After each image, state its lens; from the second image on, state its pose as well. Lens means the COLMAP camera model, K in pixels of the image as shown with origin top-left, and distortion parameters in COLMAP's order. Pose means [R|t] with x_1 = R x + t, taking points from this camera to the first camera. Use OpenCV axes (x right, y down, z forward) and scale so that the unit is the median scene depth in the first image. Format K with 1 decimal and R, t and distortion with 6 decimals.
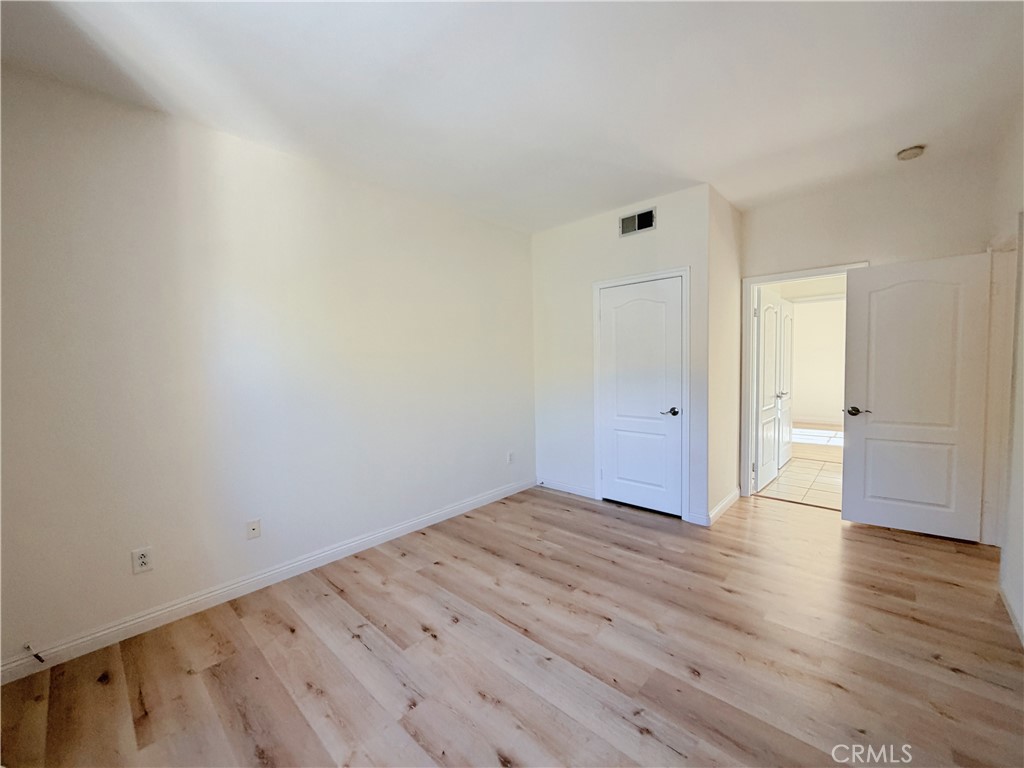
lens RADIAL K [[406.3, 0, 516.1], [0, 406.3, 385.2], [0, 0, 1]] dist [0.001214, 0.000234]
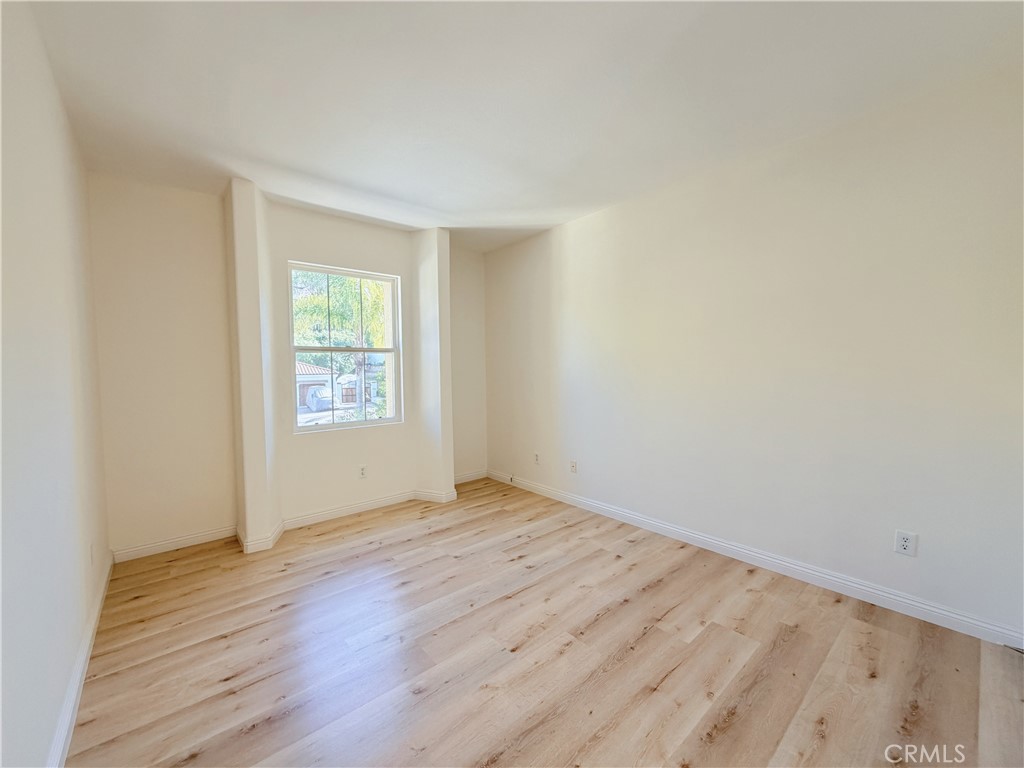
lens RADIAL K [[406.3, 0, 513.5], [0, 406.3, 387.6], [0, 0, 1]] dist [0.001214, 0.000234]
pose [[-0.113568, 0.074850, -0.990707, 0.853416], [-0.044363, 0.995782, 0.080319, -0.068979], [0.992539, 0.053073, -0.109768, 0.833272]]
